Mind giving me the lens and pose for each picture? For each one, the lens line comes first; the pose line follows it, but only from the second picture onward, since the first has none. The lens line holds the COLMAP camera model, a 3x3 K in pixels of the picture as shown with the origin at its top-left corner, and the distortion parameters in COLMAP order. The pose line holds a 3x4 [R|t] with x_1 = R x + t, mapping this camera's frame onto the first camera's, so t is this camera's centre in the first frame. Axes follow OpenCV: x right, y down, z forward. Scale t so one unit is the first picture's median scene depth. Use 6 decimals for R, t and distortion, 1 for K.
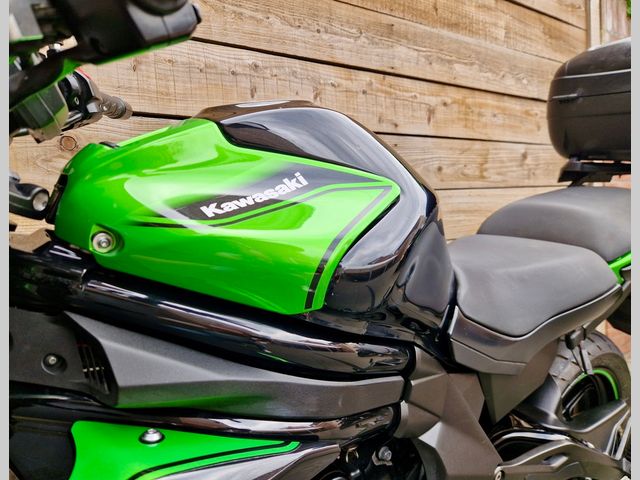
lens RADIAL K [[433.3, 0, 306.3], [0, 433.3, 234.3], [0, 0, 1]] dist [0.066158, -0.063079]
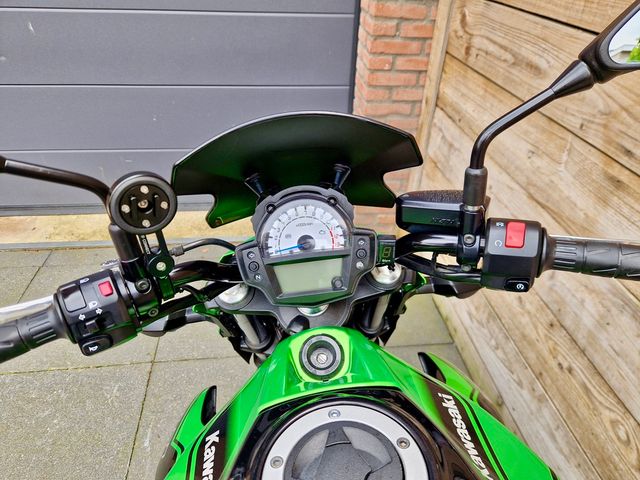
lens RADIAL K [[433.3, 0, 317.7], [0, 433.3, 240.2], [0, 0, 1]] dist [0.066158, -0.063079]
pose [[-0.459224, 0.541353, -0.704308, 0.049748], [-0.051244, 0.775390, 0.629400, -0.314919], [0.886841, 0.325127, -0.328337, 0.376799]]
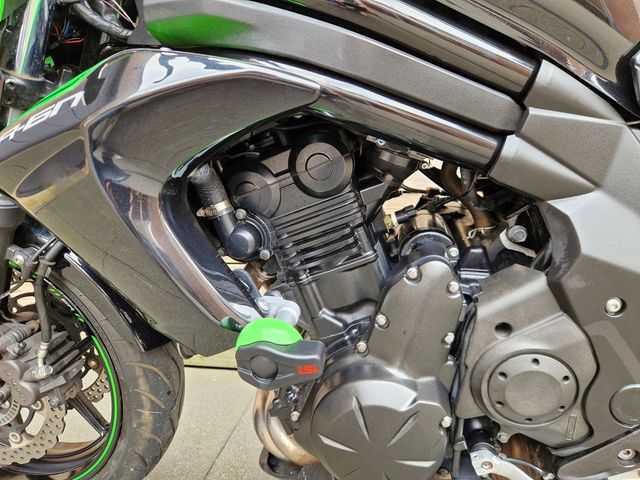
lens RADIAL K [[433.3, 0, 324.8], [0, 433.3, 235.3], [0, 0, 1]] dist [0.066158, -0.063079]
pose [[0.738480, 0.144849, -0.658534, 0.188265], [-0.040266, 0.984384, 0.171367, 0.162654], [0.673072, -0.100035, 0.732780, 0.079370]]
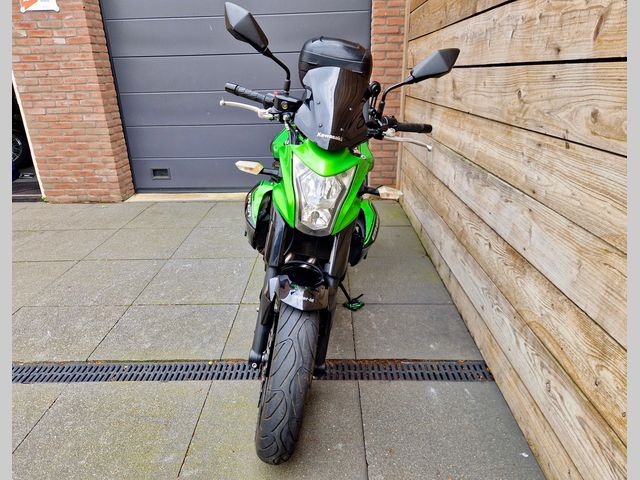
lens RADIAL K [[433.3, 0, 304.5], [0, 433.3, 245.4], [0, 0, 1]] dist [0.066158, -0.063079]
pose [[-0.594278, 0.360279, -0.719050, 1.270895], [0.024544, 0.901760, 0.431540, -0.310006], [0.803885, 0.238806, -0.544738, 1.242065]]
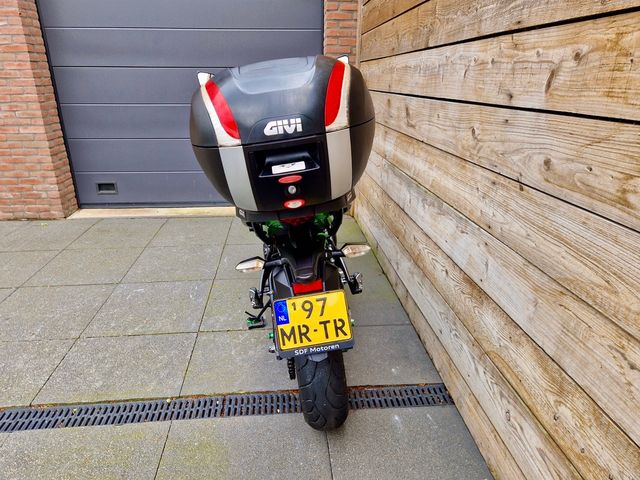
lens RADIAL K [[433.3, 0, 306.0], [0, 433.3, 243.7], [0, 0, 1]] dist [0.066158, -0.063079]
pose [[-0.501787, 0.359866, -0.786578, 1.250430], [-0.009517, 0.906997, 0.421030, -0.371902], [0.864939, 0.218753, -0.451695, 1.190991]]
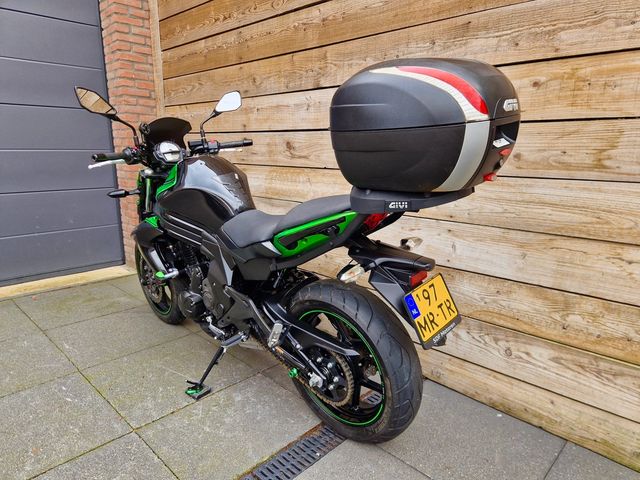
lens RADIAL K [[433.3, 0, 323.9], [0, 433.3, 241.5], [0, 0, 1]] dist [0.066158, -0.063079]
pose [[0.216084, 0.260826, -0.940892, 1.385694], [-0.065357, 0.965361, 0.252599, -0.216449], [0.974185, 0.006911, 0.225646, 0.430088]]
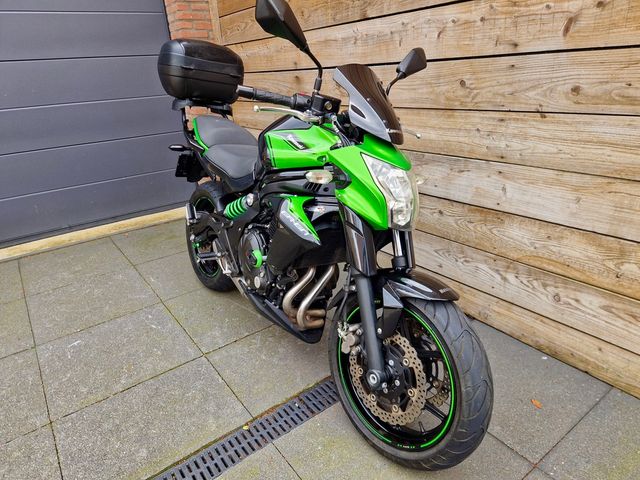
lens RADIAL K [[433.3, 0, 319.6], [0, 433.3, 240.1], [0, 0, 1]] dist [0.066158, -0.063079]
pose [[0.043962, 0.417702, -0.907520, 1.415318], [0.016543, 0.907969, 0.418710, -0.296881], [0.998896, -0.033420, 0.033006, 0.533862]]
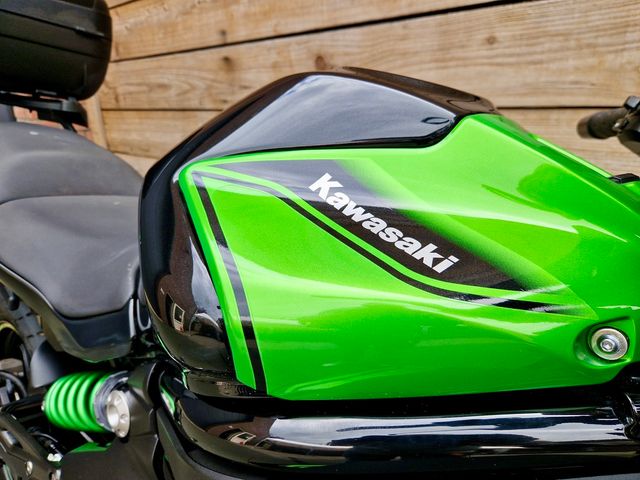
lens RADIAL K [[433.3, 0, 324.6], [0, 433.3, 243.2], [0, 0, 1]] dist [0.066158, -0.063079]
pose [[0.264671, 0.356011, -0.896217, 0.500283], [-0.026909, 0.931724, 0.362169, -0.124380], [0.963963, -0.071740, 0.256180, 0.451442]]
